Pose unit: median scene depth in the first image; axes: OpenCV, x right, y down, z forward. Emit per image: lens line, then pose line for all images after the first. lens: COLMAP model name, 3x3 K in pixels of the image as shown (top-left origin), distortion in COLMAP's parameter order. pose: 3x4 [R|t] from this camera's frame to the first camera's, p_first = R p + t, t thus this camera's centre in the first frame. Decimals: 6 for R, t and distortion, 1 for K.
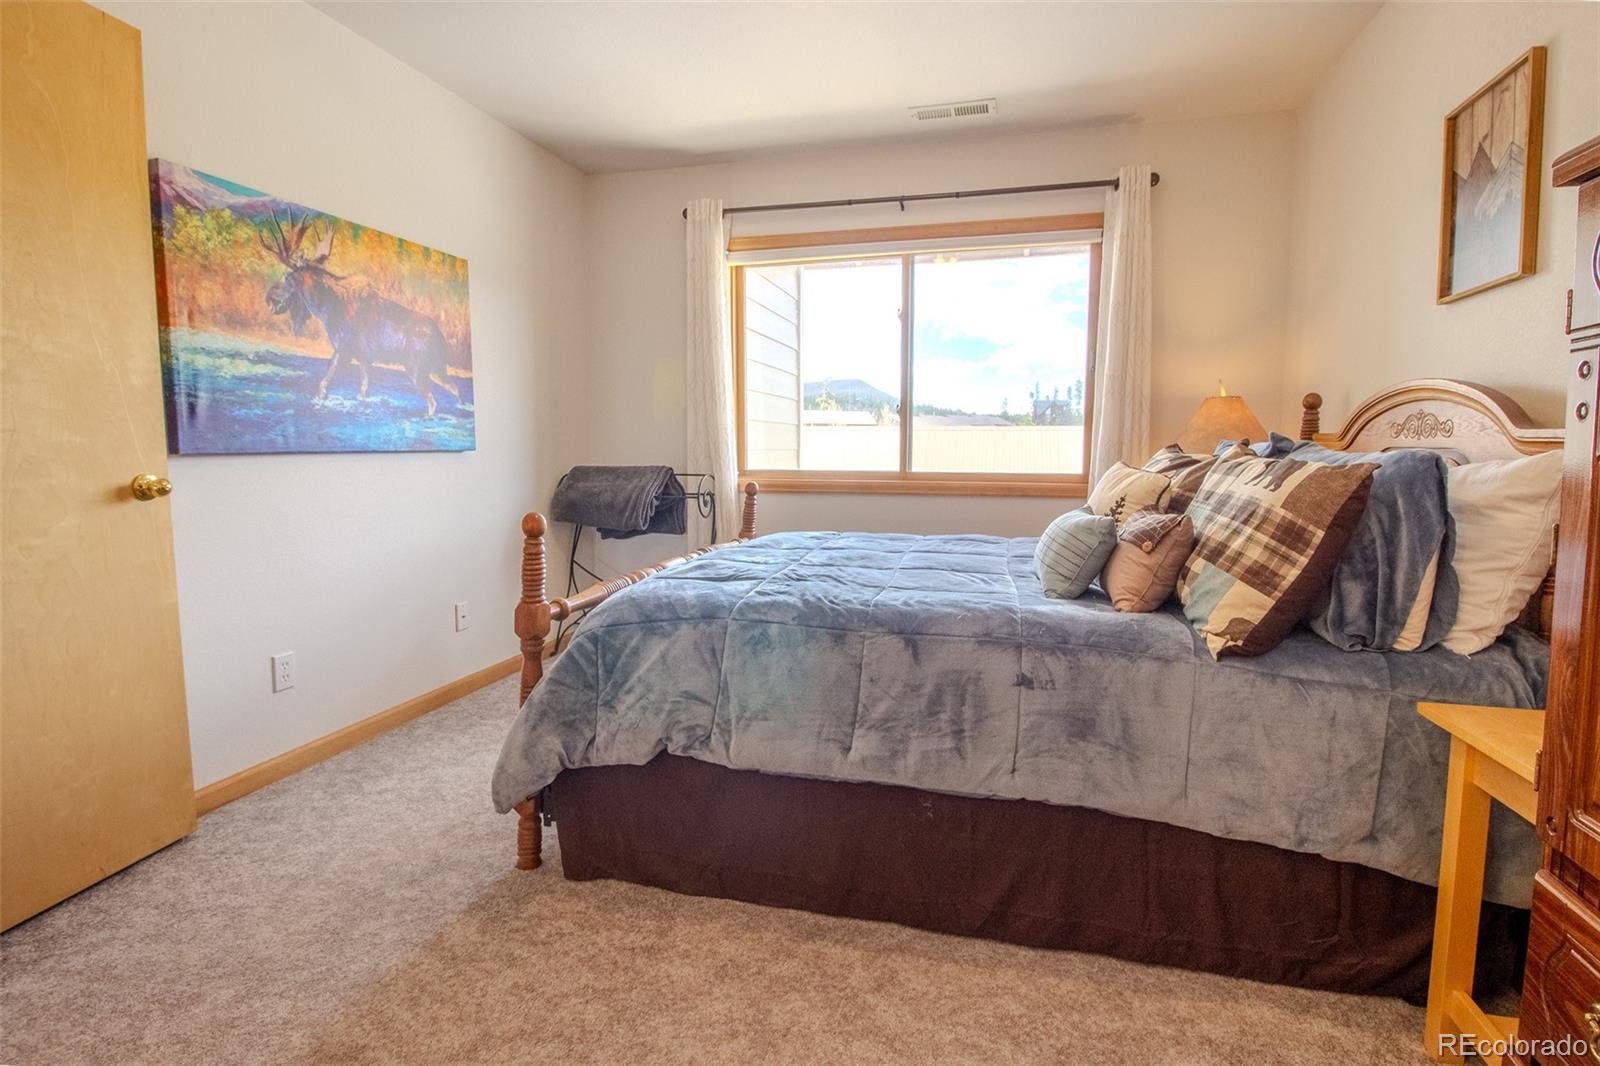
lens RADIAL K [[769.2, 0, 807.4], [0, 769.2, 514.7], [0, 0, 1]] dist [-0.001068, -0.013477]
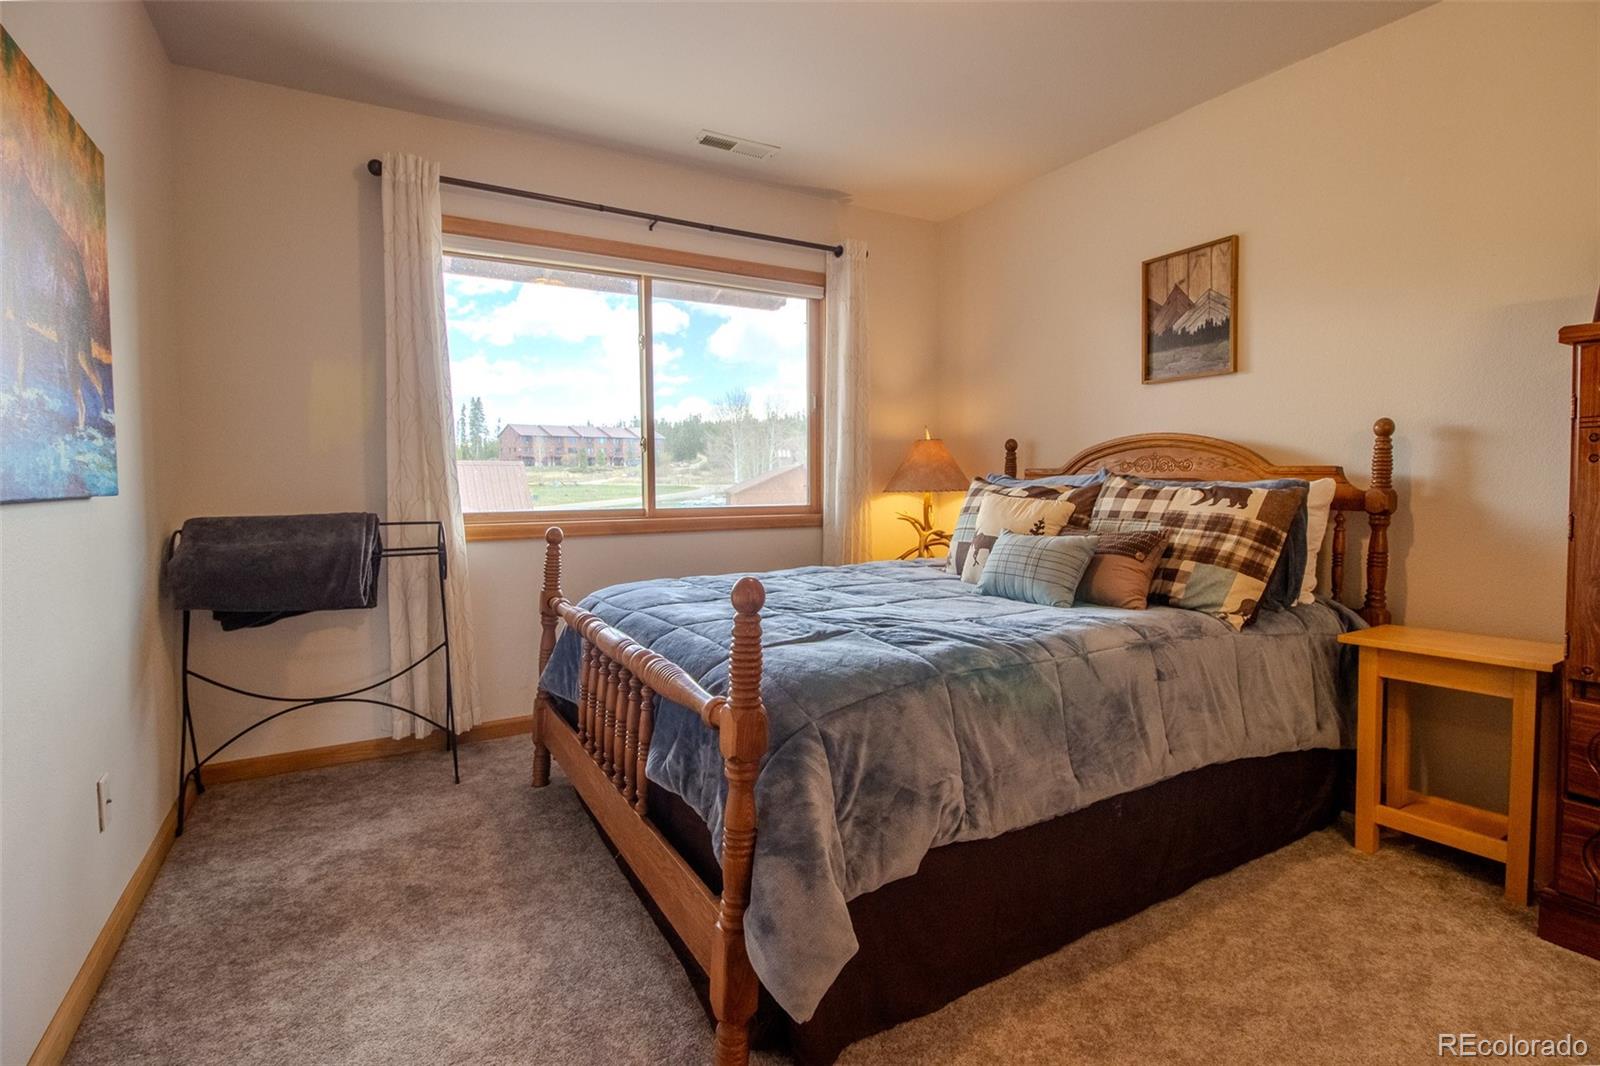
lens RADIAL K [[752.8, 0, 805.3], [0, 752.8, 517.8], [0, 0, 1]] dist [-0.000844, -0.013533]
pose [[0.709222, -0.042696, 0.703691, -0.746010], [0.070905, 0.997423, -0.010944, -0.043208], [-0.701410, 0.057657, 0.710422, 0.441892]]
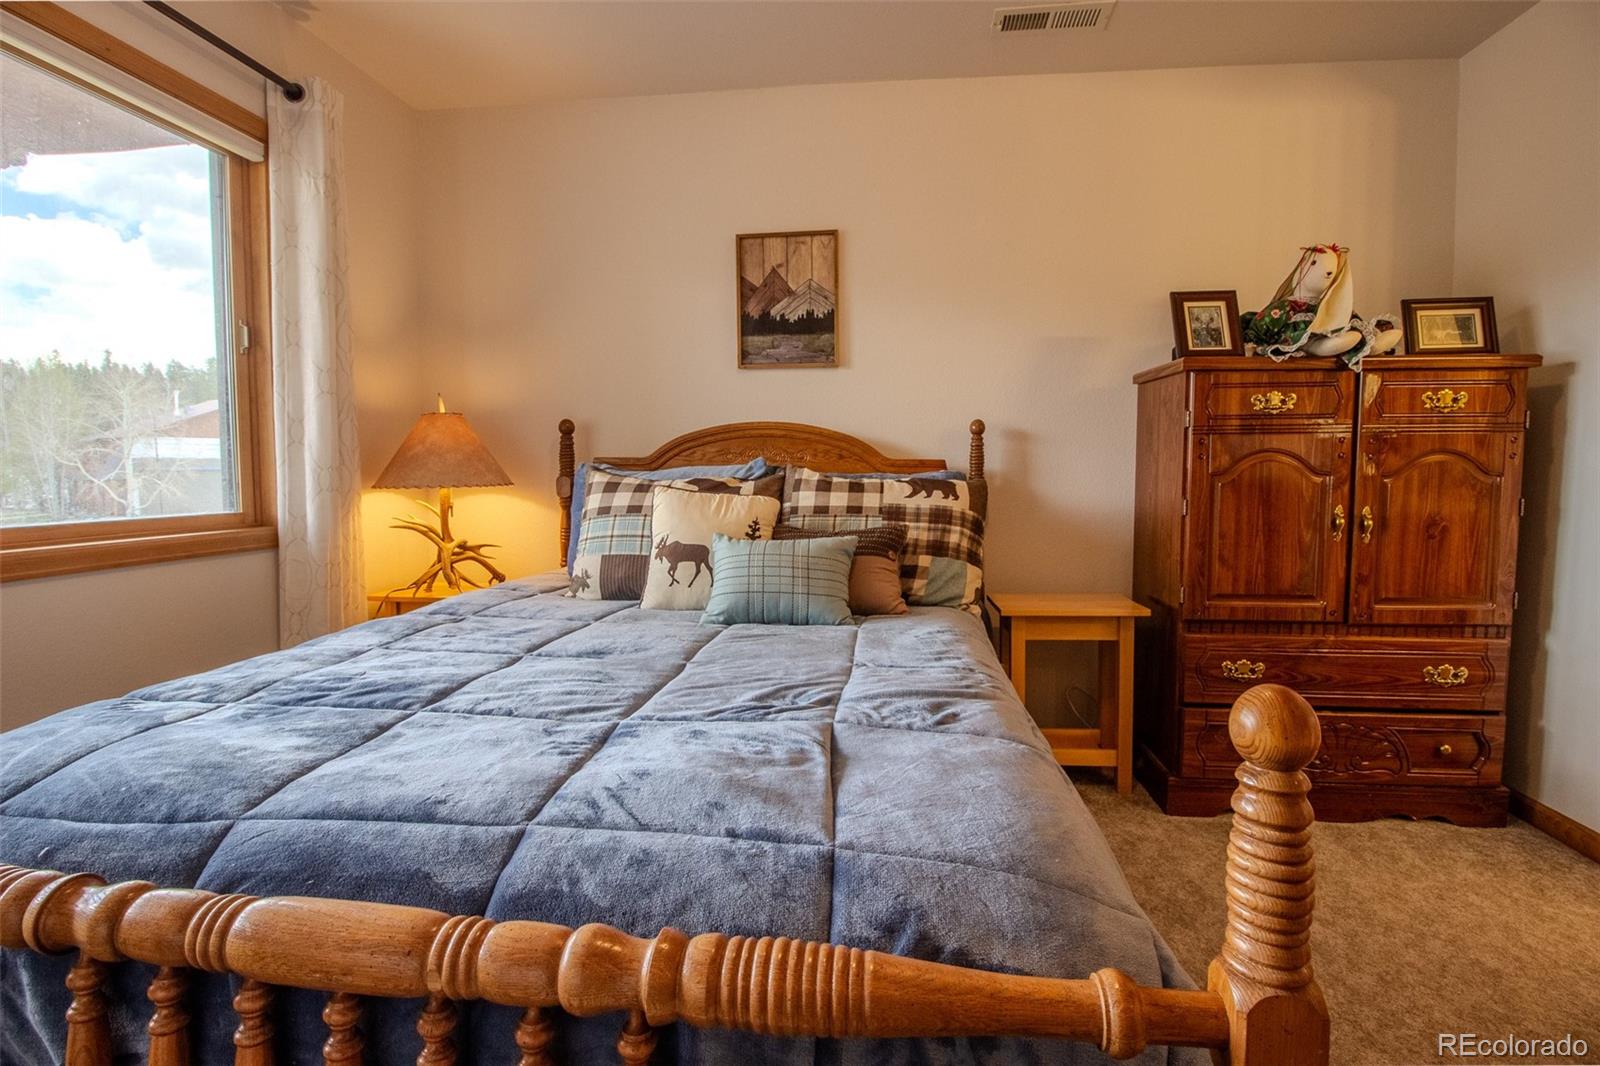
lens RADIAL K [[738.3, 0, 803.0], [0, 738.3, 520.4], [0, 0, 1]] dist [-0.000704, -0.012976]
pose [[-0.140648, -0.070941, 0.987515, -0.580128], [0.087583, 0.992628, 0.083783, -0.104934], [-0.986178, 0.098274, -0.133397, 1.141298]]
